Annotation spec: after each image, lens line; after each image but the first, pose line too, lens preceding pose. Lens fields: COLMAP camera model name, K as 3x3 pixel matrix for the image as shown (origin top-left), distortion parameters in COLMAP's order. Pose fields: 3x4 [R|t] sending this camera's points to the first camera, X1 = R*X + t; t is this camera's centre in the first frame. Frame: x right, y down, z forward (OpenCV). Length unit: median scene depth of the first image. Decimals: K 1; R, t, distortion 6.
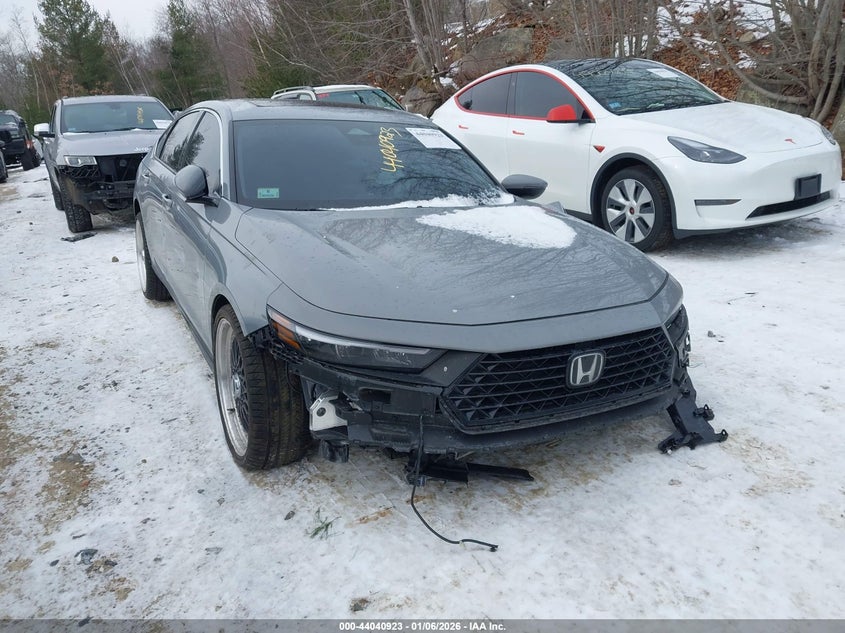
lens RADIAL K [[628.0, 0, 422.5], [0, 628.0, 316.5], [0, 0, 1]] dist [0.010792, 0.003690]
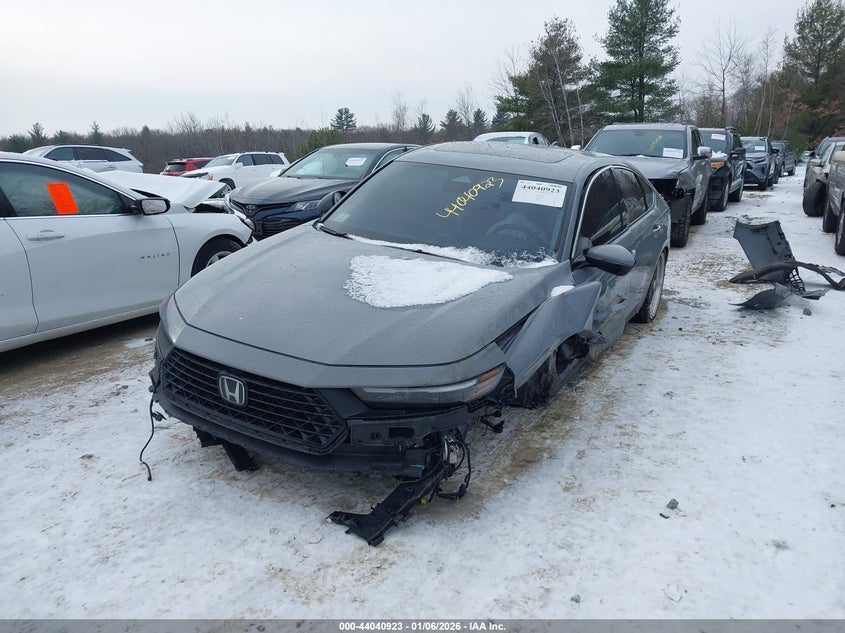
lens RADIAL K [[628.0, 0, 422.5], [0, 628.0, 316.5], [0, 0, 1]] dist [0.010792, 0.003690]
pose [[0.561430, 0.271505, -0.781717, 1.268540], [-0.292314, 0.948814, 0.119600, -0.279685], [0.774176, 0.161360, 0.612057, 0.481346]]
